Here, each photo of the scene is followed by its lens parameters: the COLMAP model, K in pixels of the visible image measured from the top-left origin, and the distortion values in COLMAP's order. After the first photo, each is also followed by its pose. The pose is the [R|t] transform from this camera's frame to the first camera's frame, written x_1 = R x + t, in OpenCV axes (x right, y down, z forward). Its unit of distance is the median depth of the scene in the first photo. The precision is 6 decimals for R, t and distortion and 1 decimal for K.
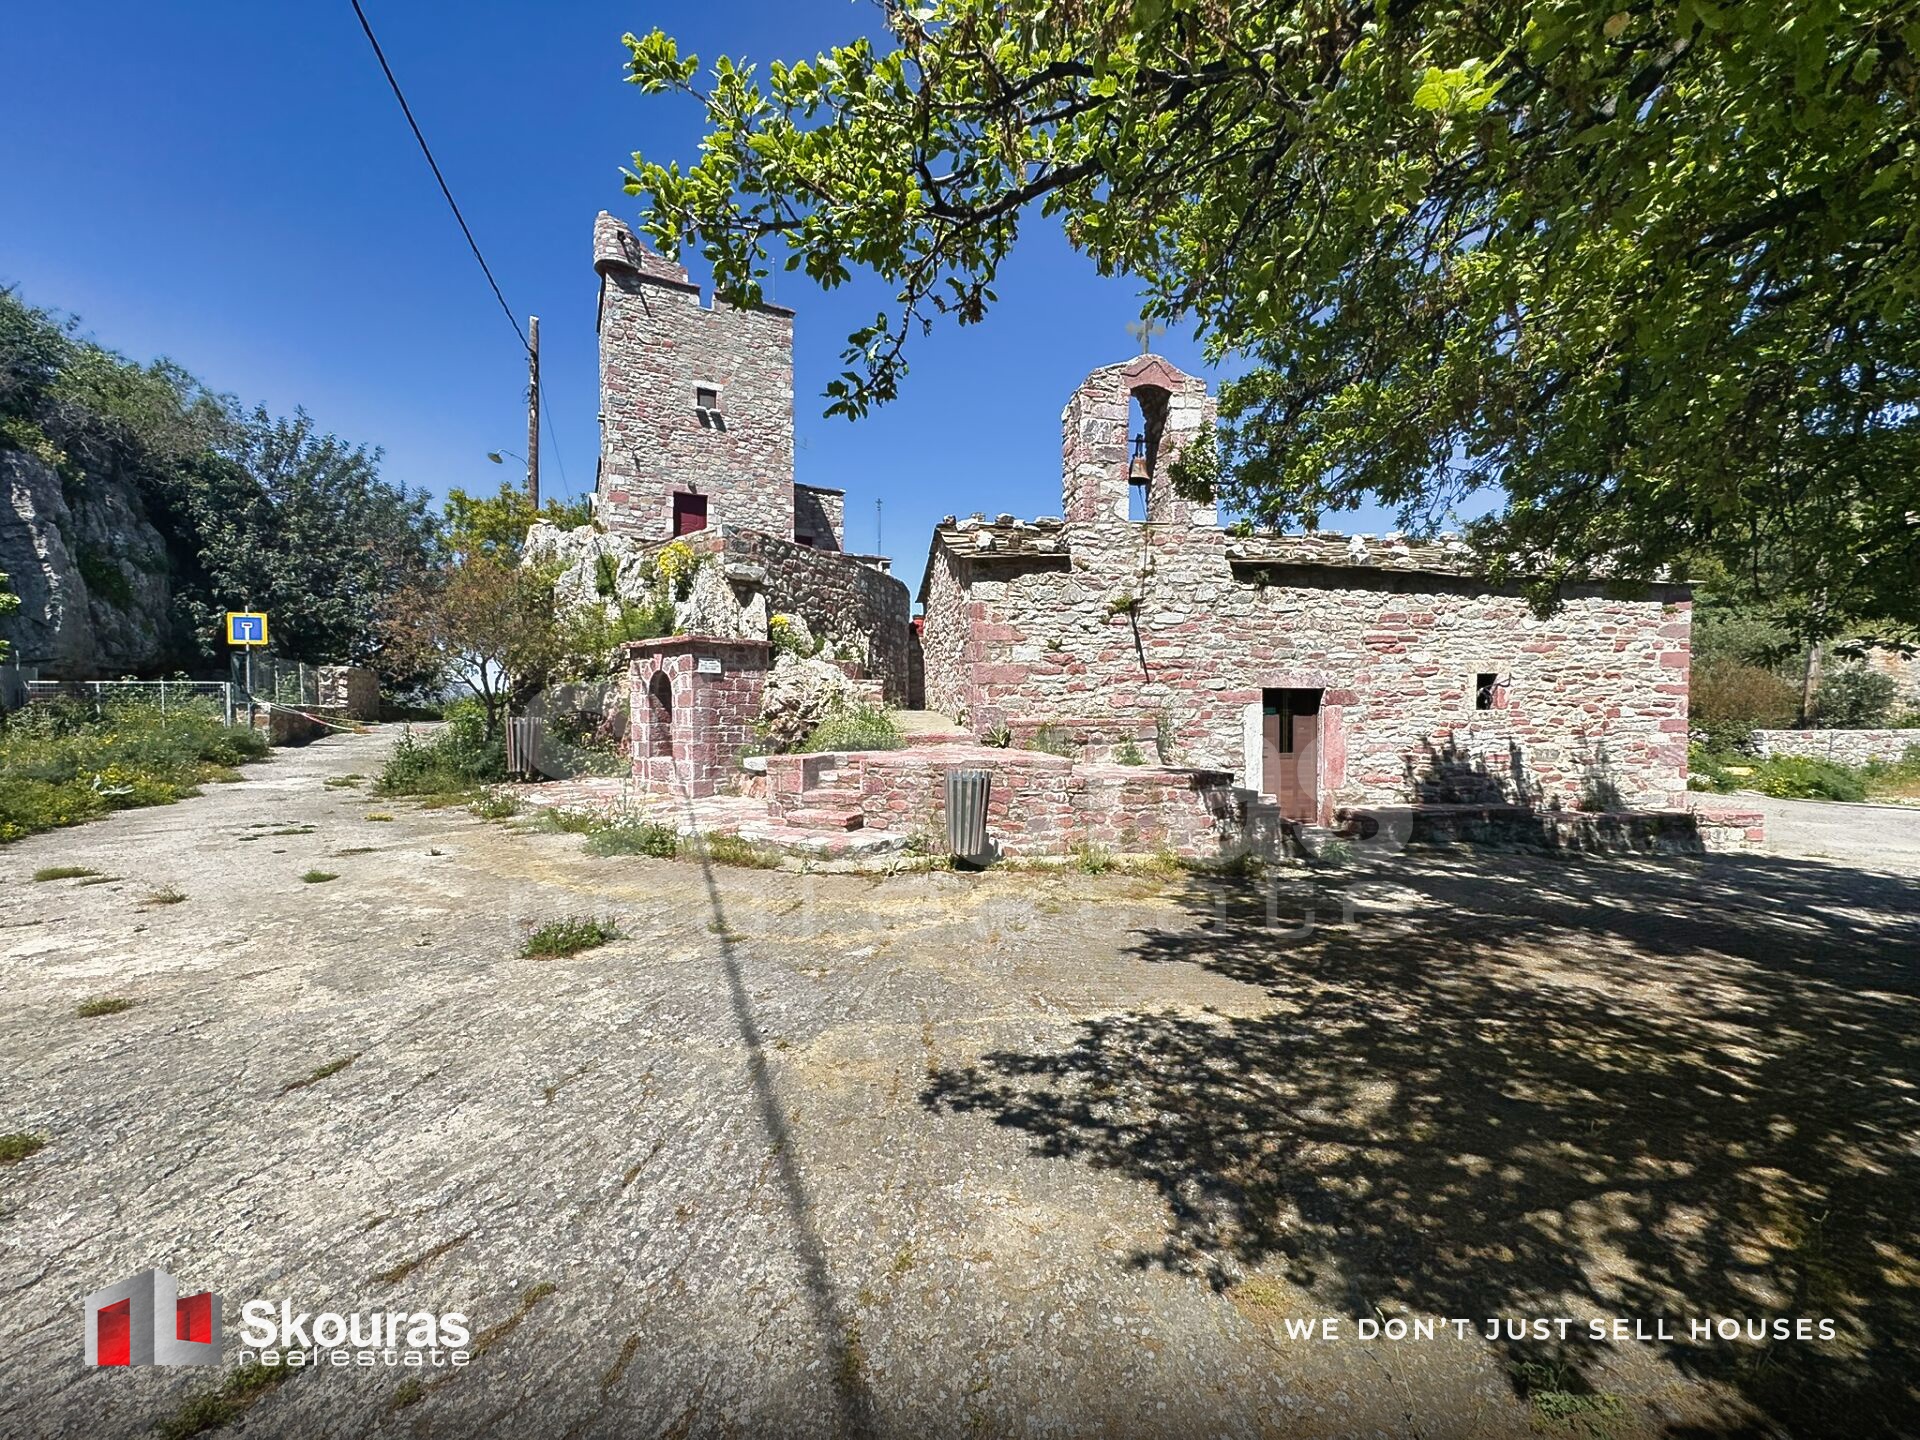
lens RADIAL K [[768.1, 0, 955.6], [0, 768.1, 720.9], [0, 0, 1]] dist [0.002505, 0.000512]
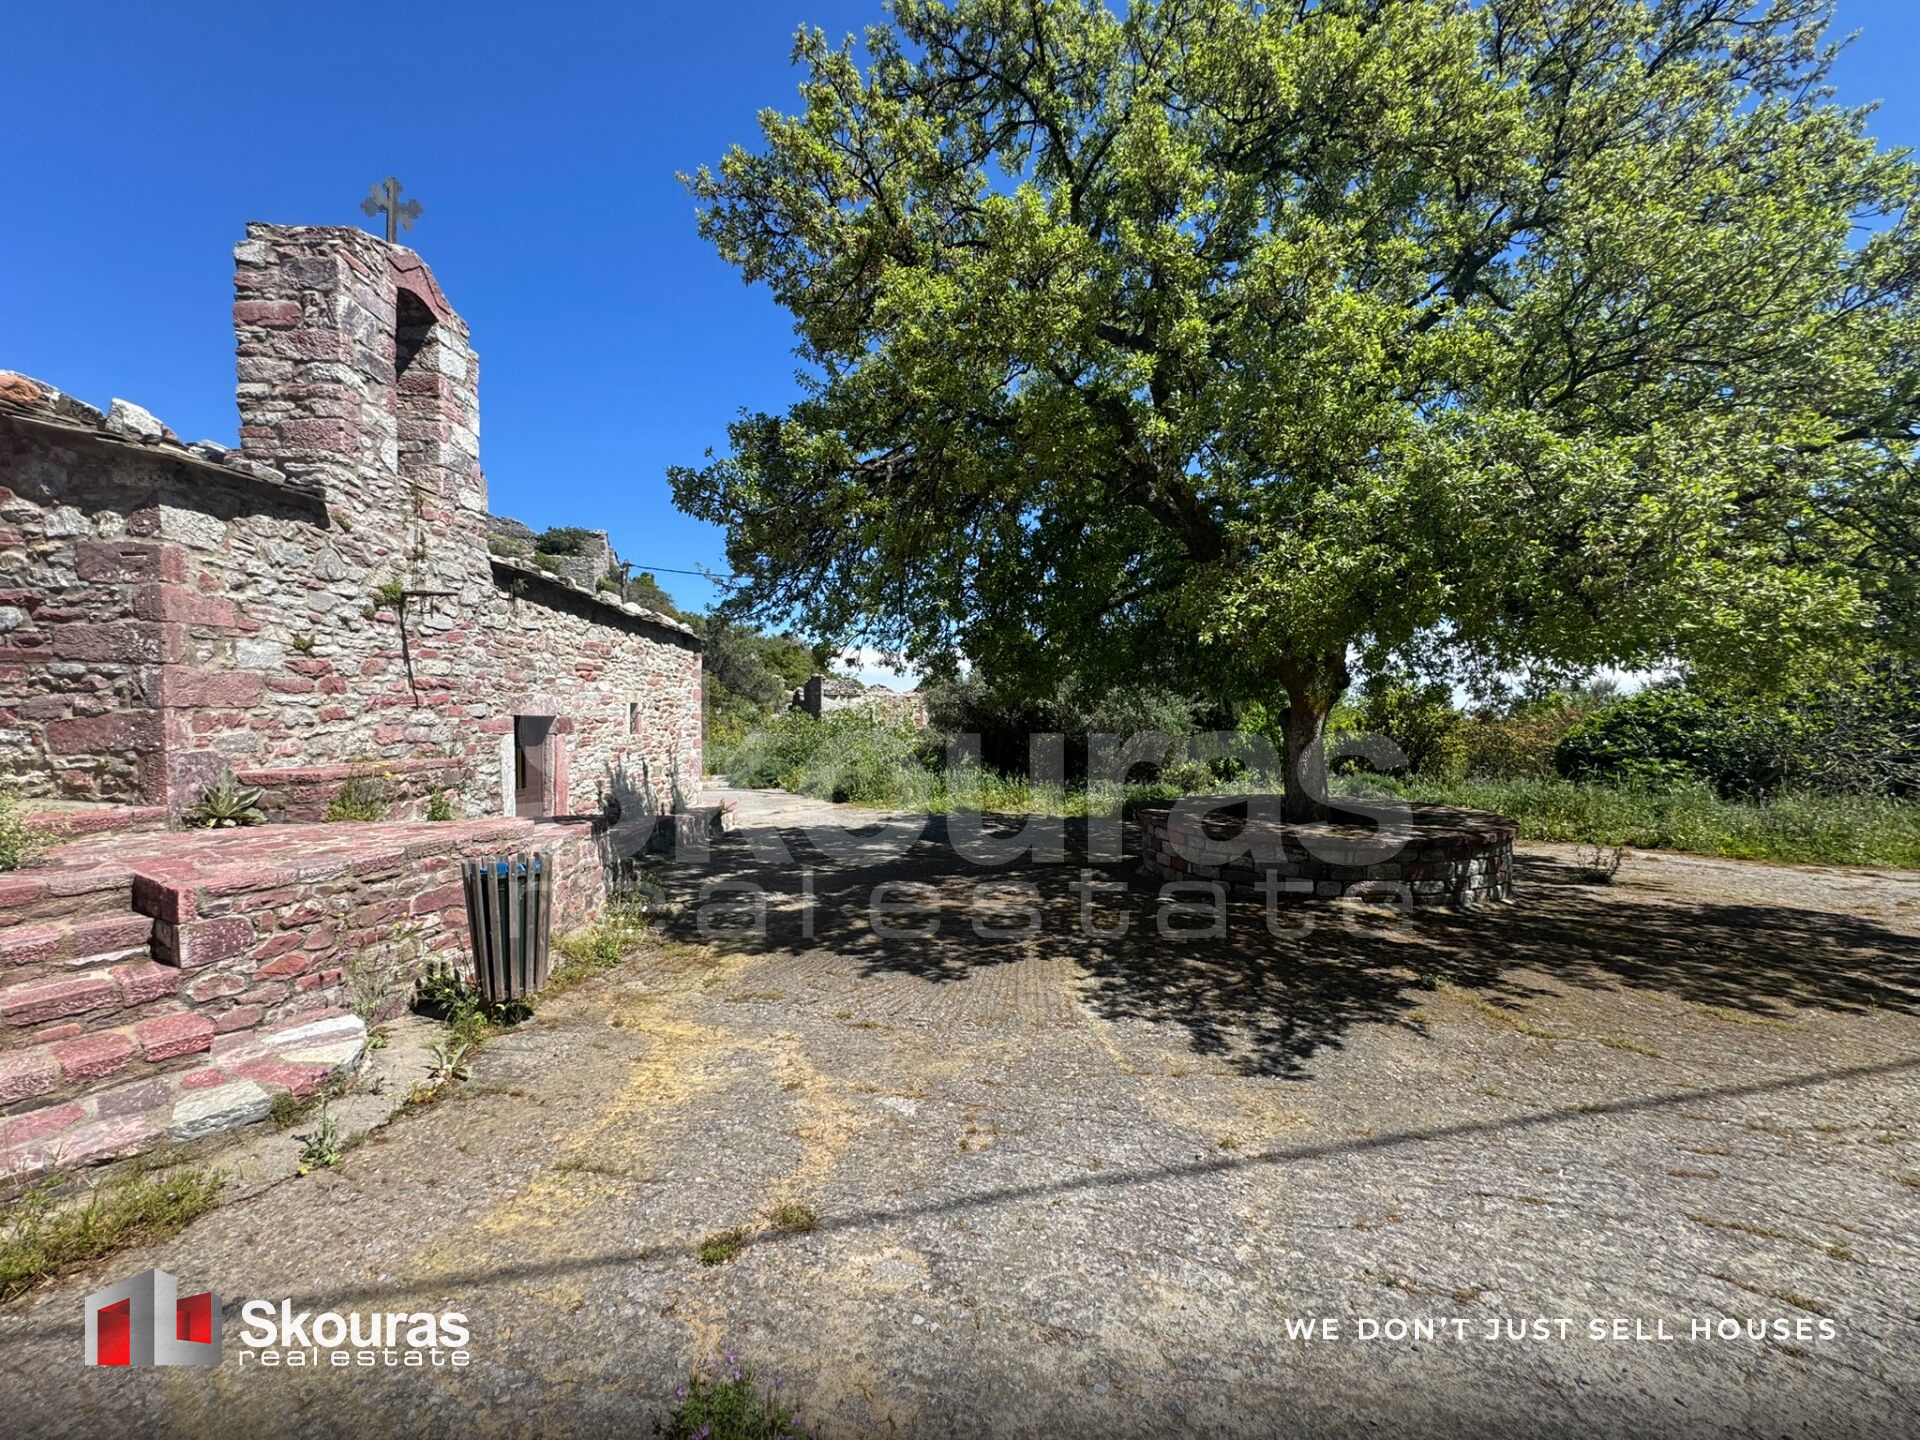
lens RADIAL K [[768.1, 0, 959.0], [0, 768.1, 718.4], [0, 0, 1]] dist [0.002505, 0.000512]
pose [[0.124438, -0.001040, 0.992227, -0.405295], [0.023530, 0.999721, -0.001903, -0.027582], [-0.991948, 0.023584, 0.124428, 0.419541]]
